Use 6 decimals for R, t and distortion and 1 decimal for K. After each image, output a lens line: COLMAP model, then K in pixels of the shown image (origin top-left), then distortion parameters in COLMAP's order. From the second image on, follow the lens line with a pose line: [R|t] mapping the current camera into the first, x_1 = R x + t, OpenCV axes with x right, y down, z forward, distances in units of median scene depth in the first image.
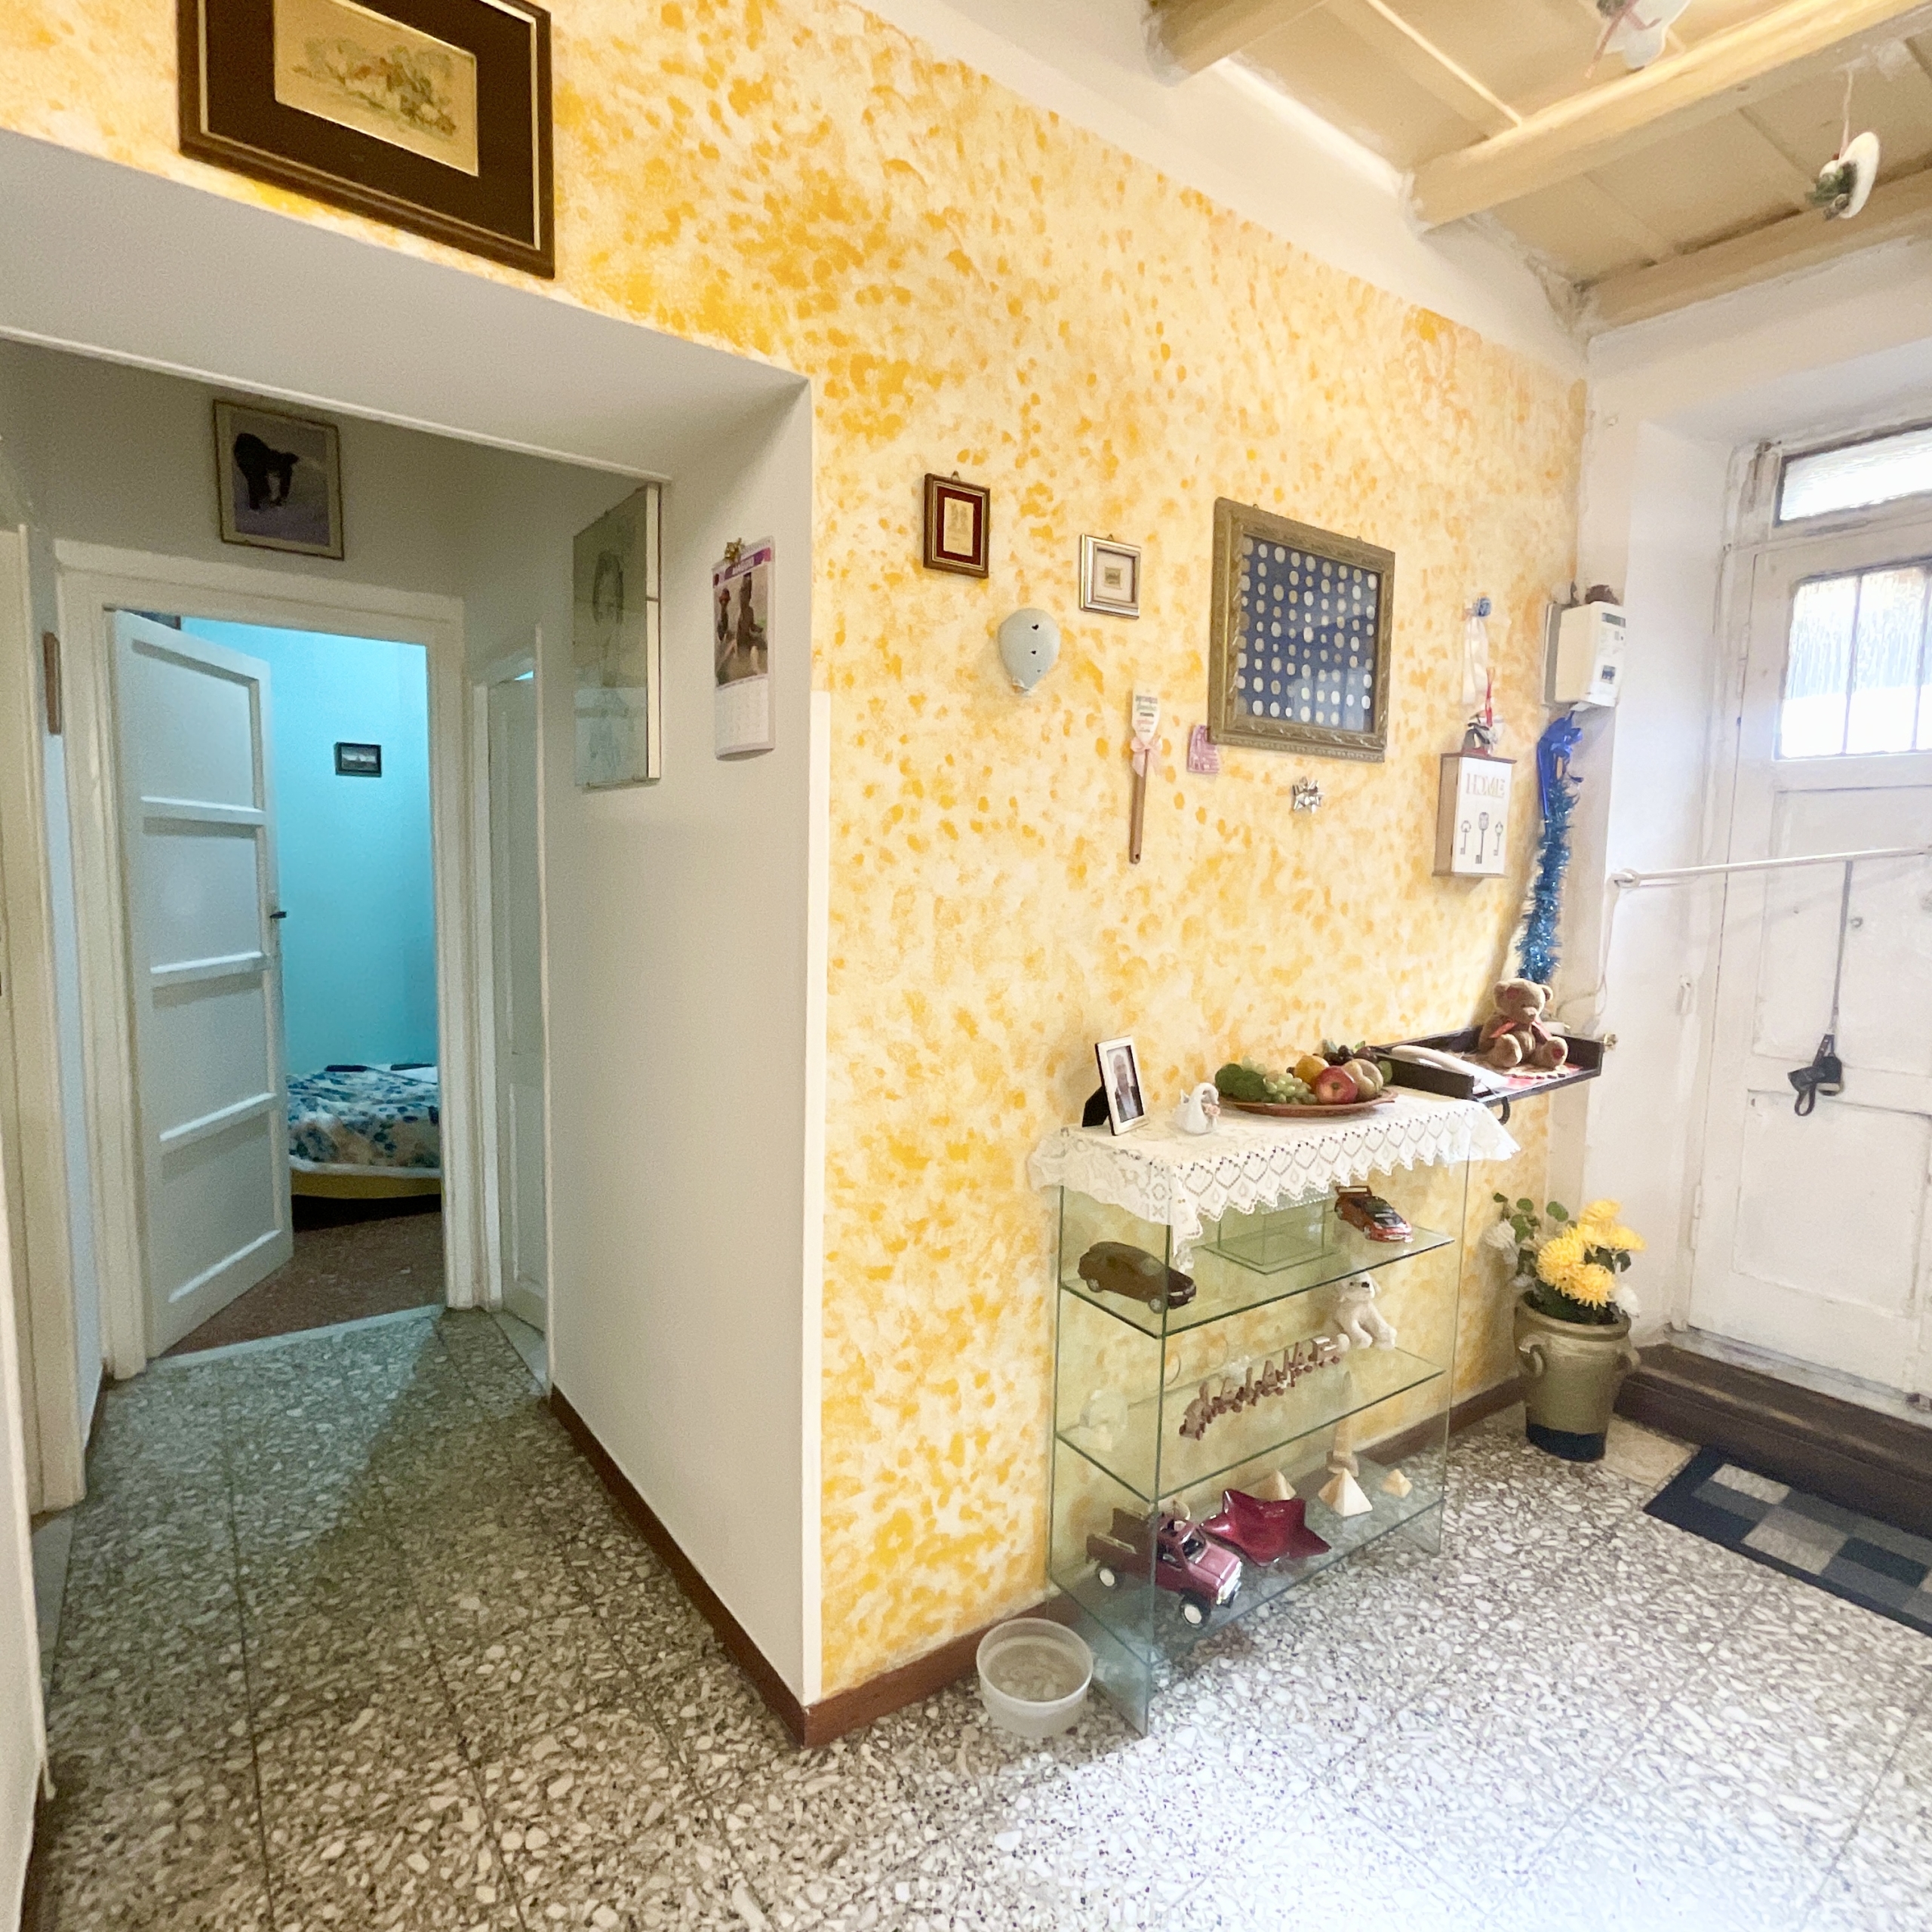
lens RADIAL K [[1048.9, 0, 971.6], [0, 1048.9, 965.8], [0, 0, 1]] dist [-0.020095, 0.017897]
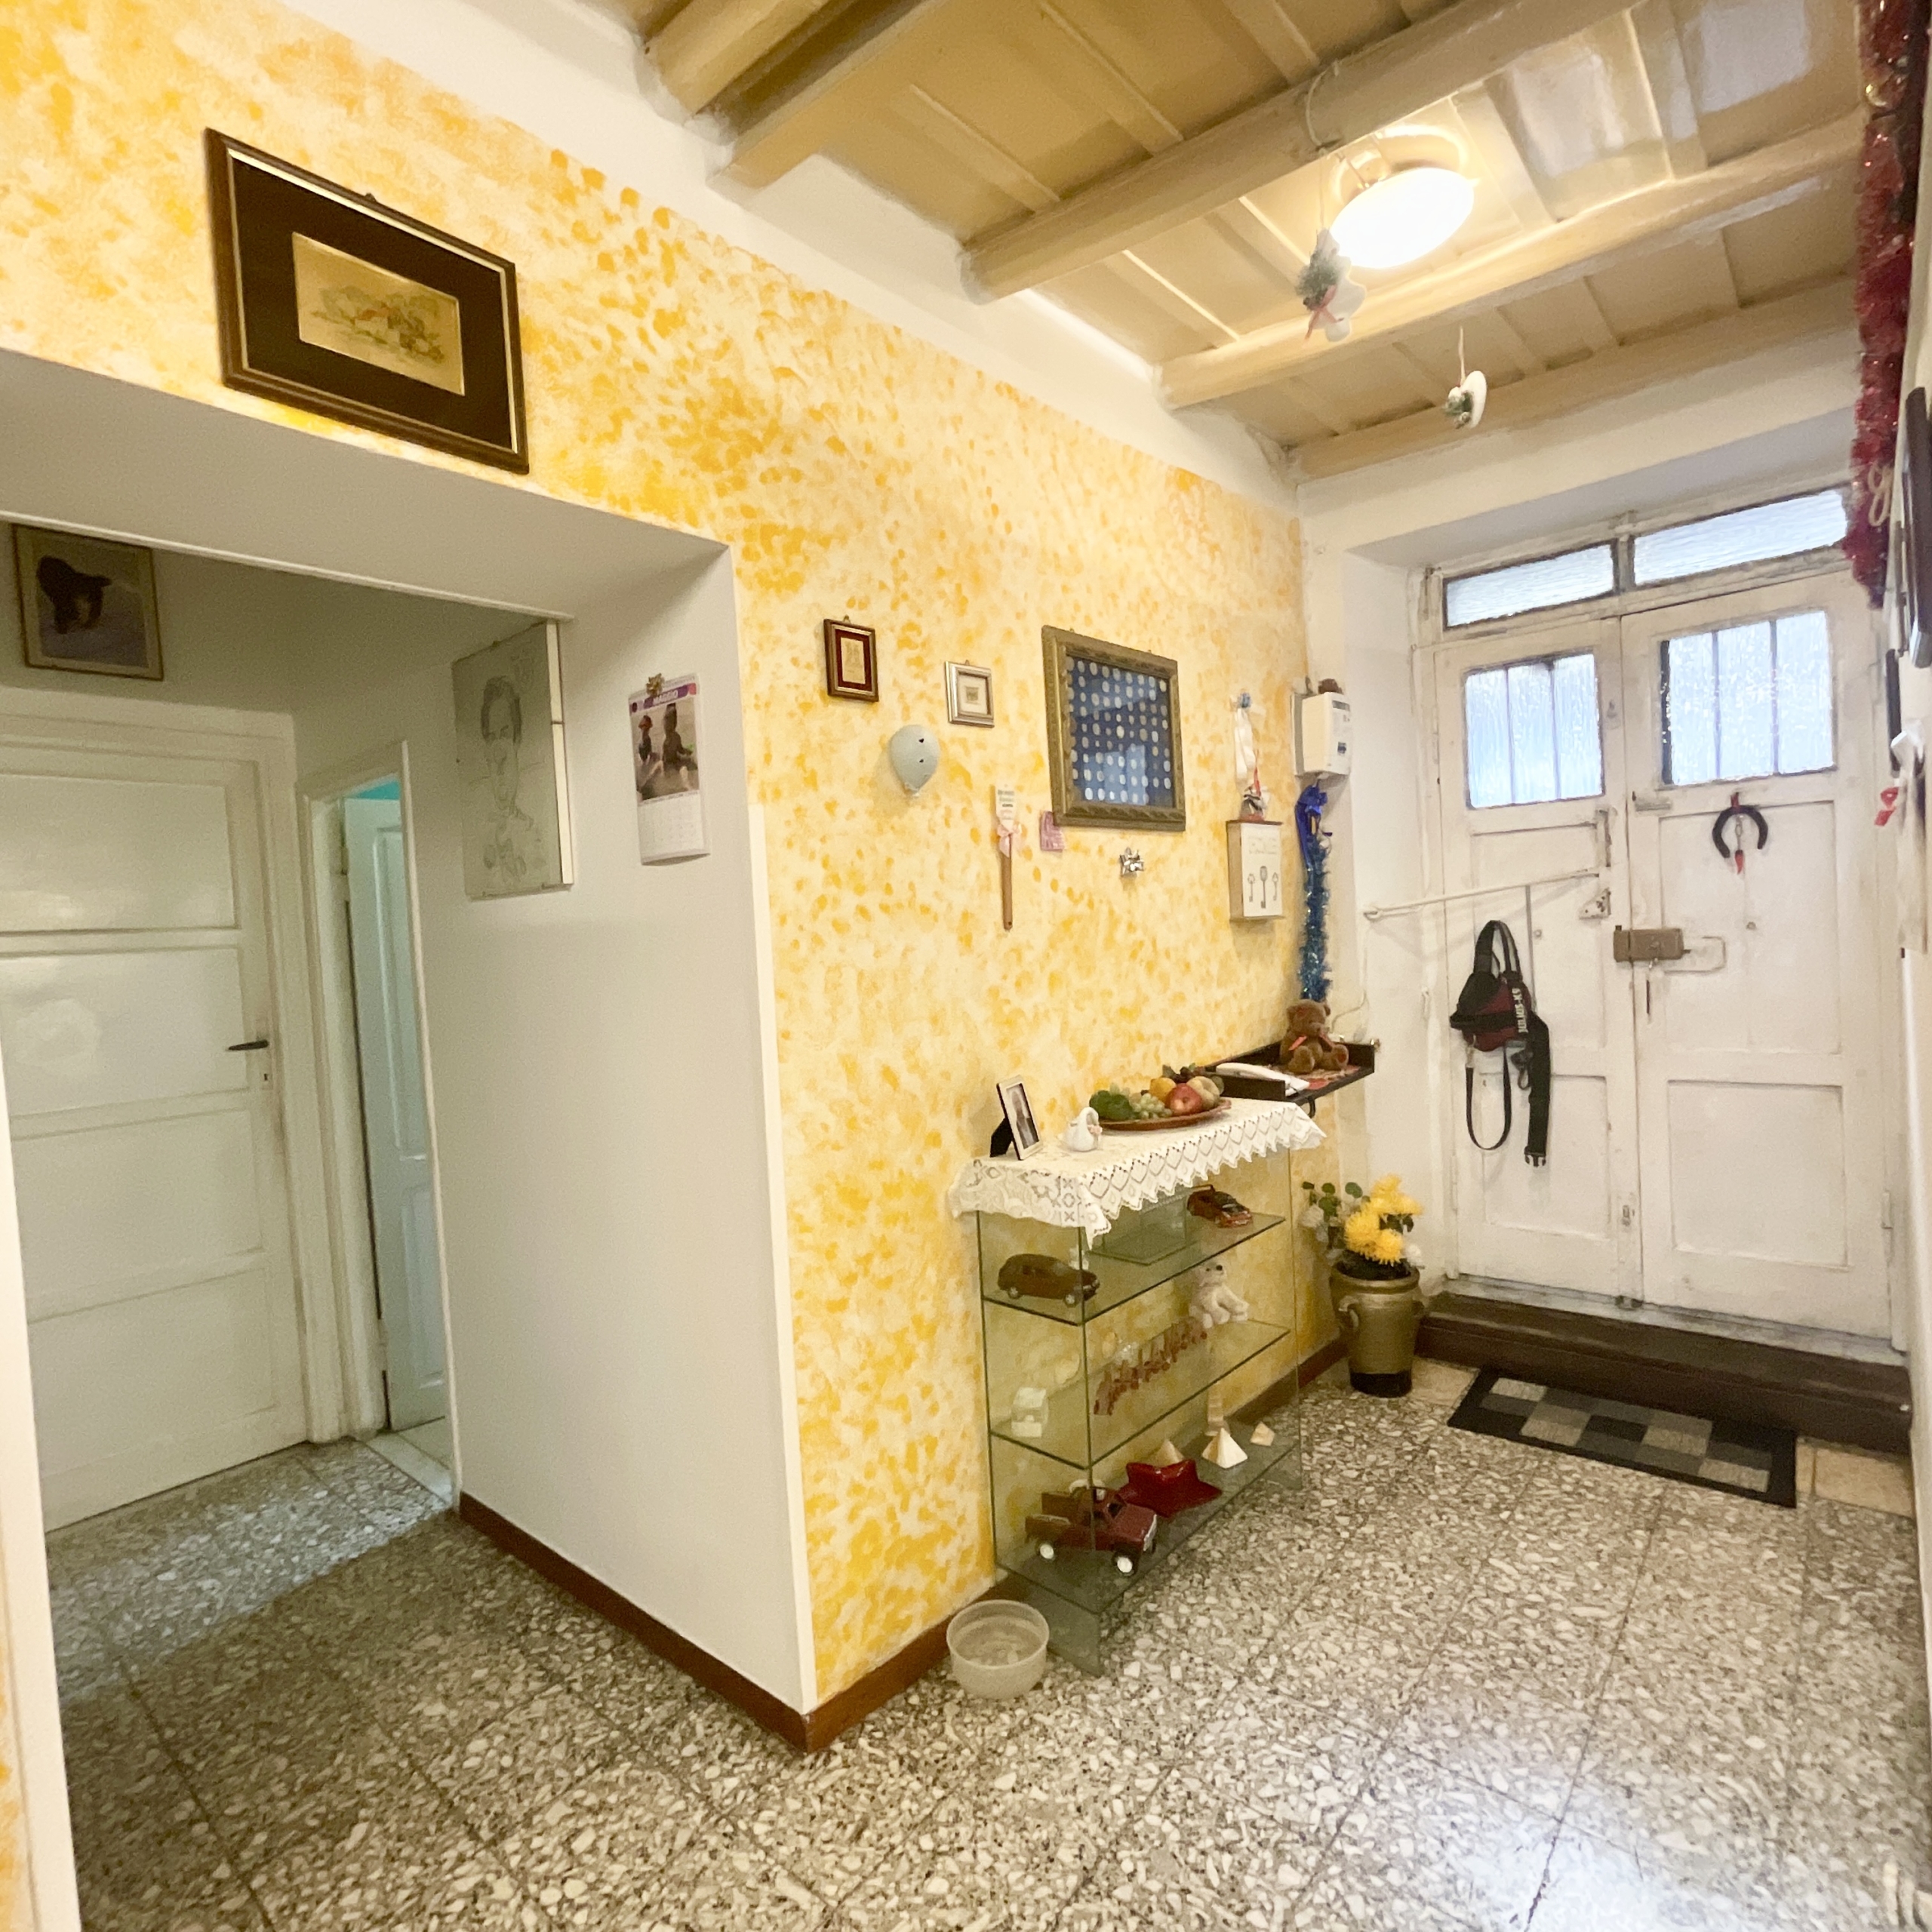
lens RADIAL K [[1047.4, 0, 973.0], [0, 1047.4, 966.3], [0, 0, 1]] dist [-0.017549, 0.015314]
pose [[0.974228, -0.080871, 0.210568, -0.139884], [0.094059, 0.994135, -0.053372, 0.002697], [-0.205017, 0.071803, 0.976121, -0.147196]]
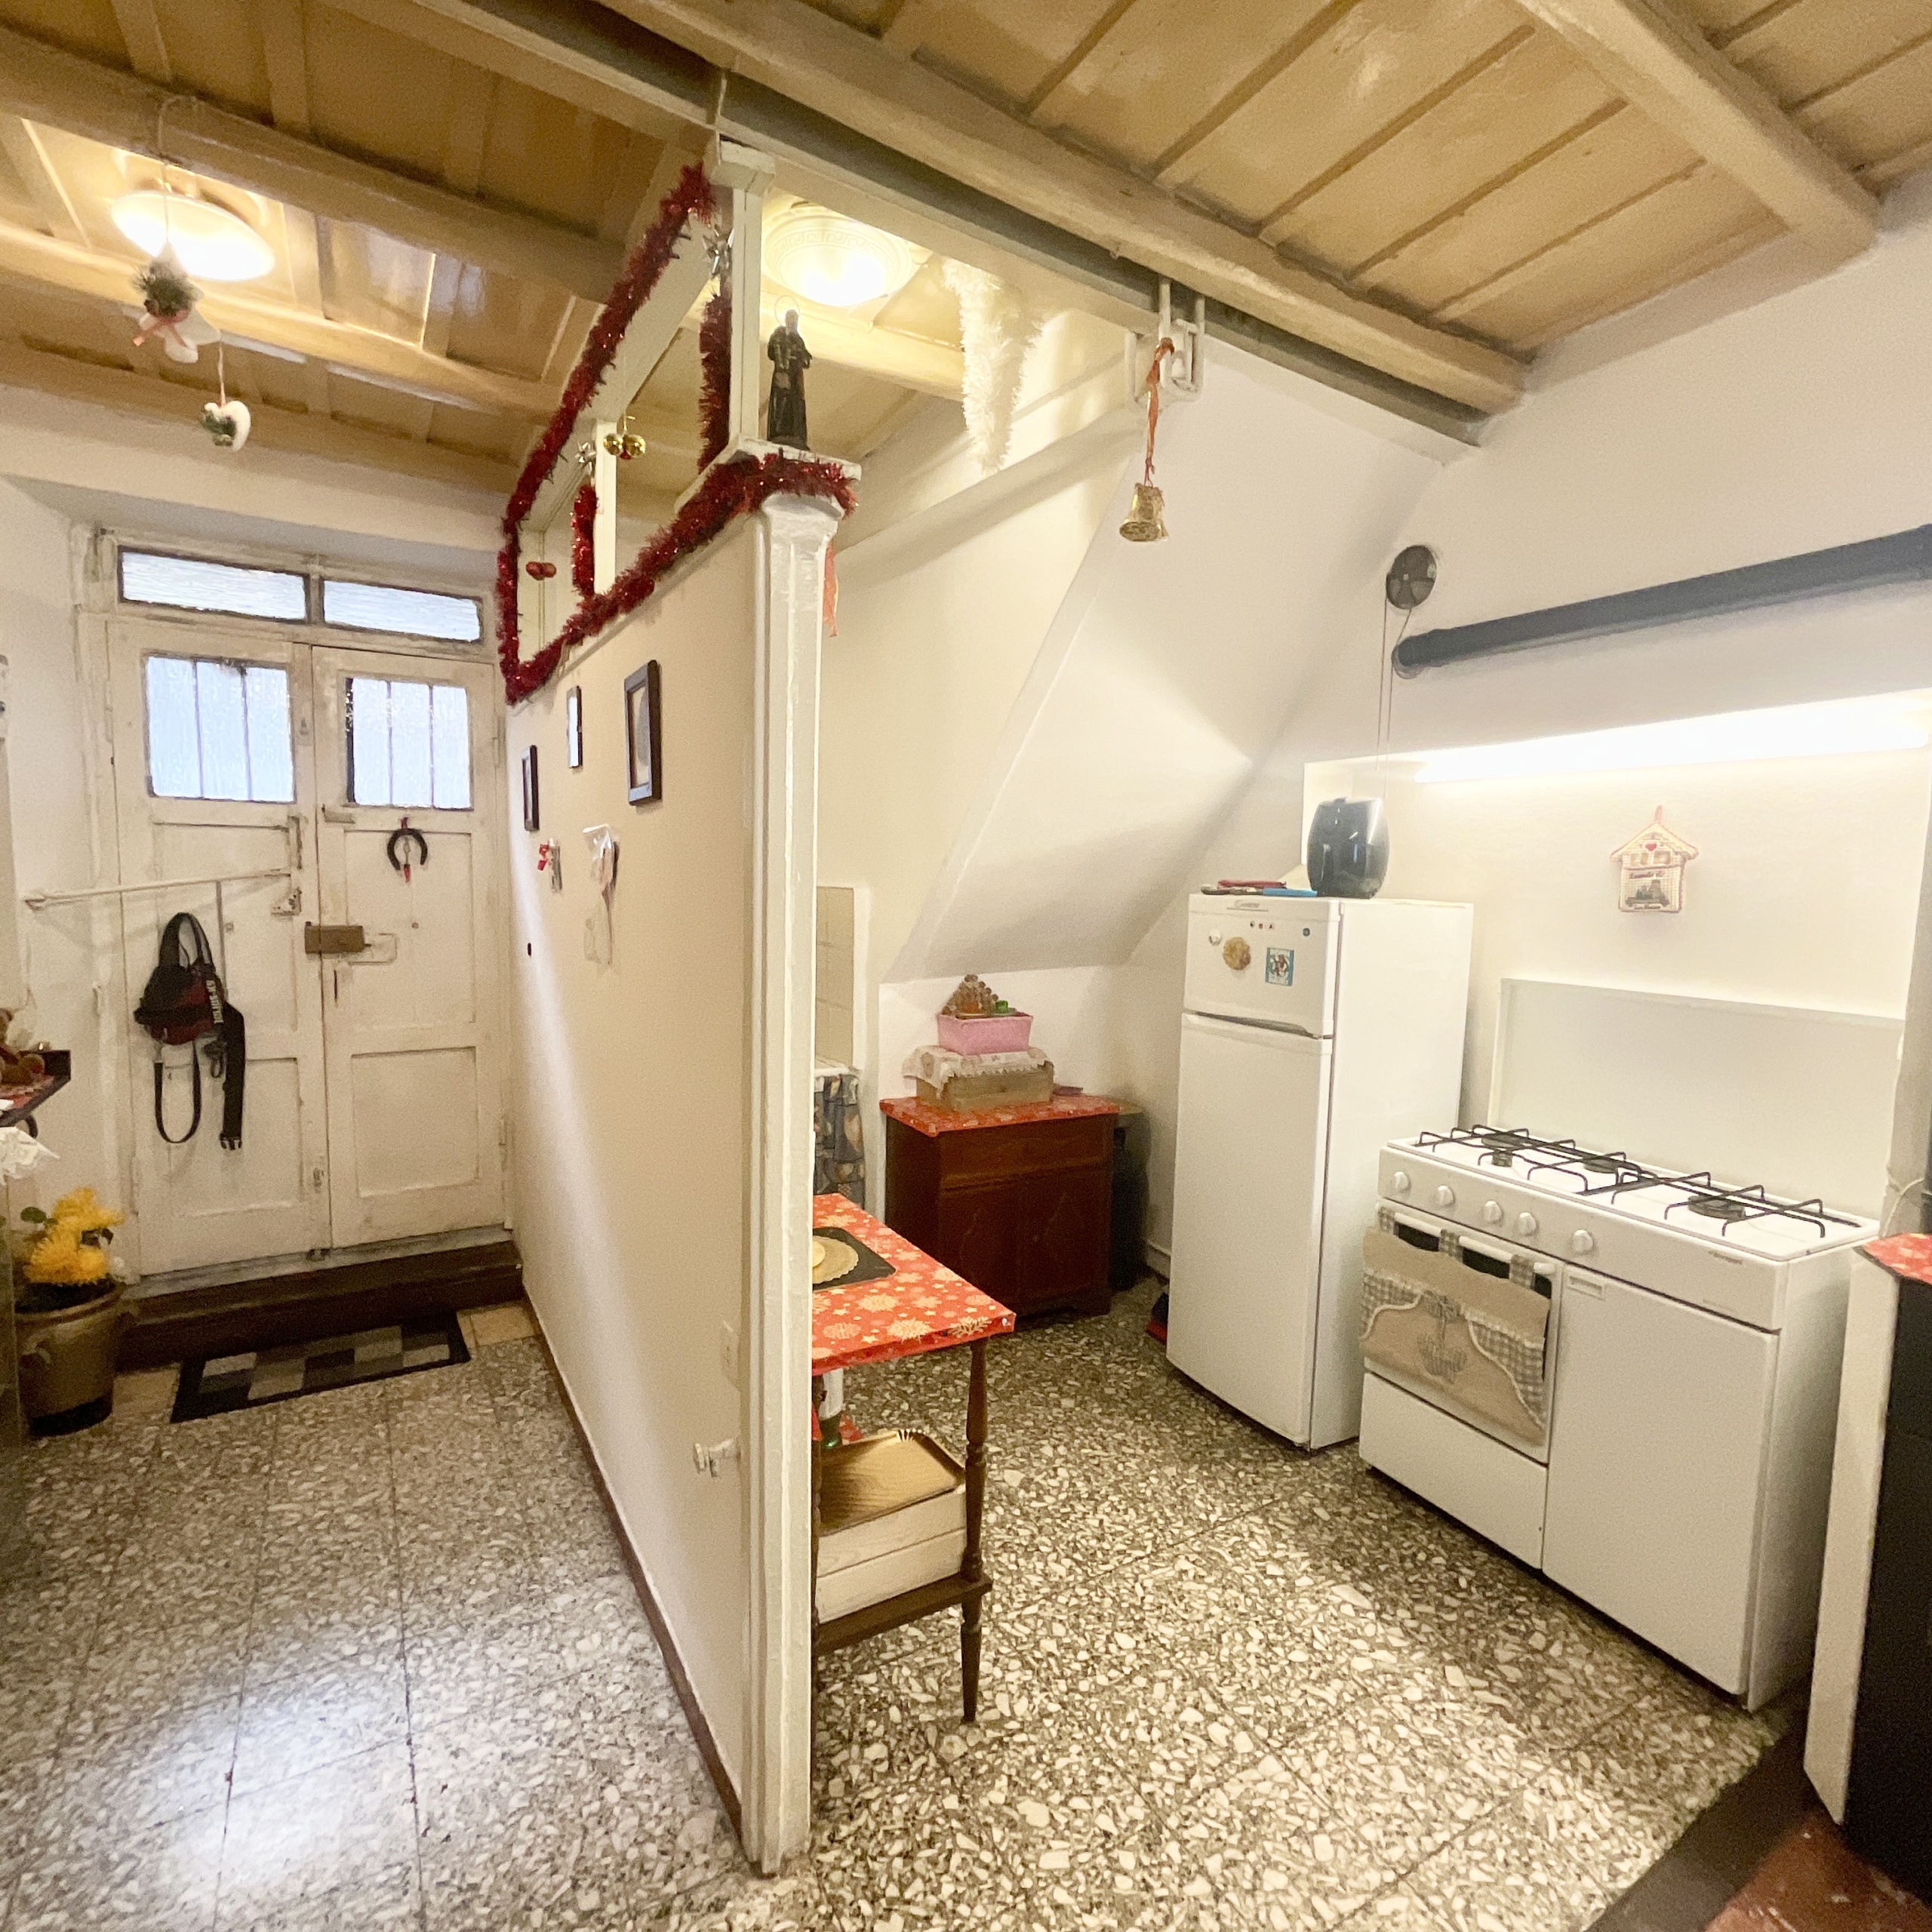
lens RADIAL K [[1045.6, 0, 971.1], [0, 1045.6, 966.5], [0, 0, 1]] dist [-0.022252, 0.016835]
pose [[0.111402, -0.108398, 0.987846, -0.499163], [0.071269, 0.992345, 0.100854, -0.079166], [-0.991217, 0.059167, 0.118275, -0.127248]]
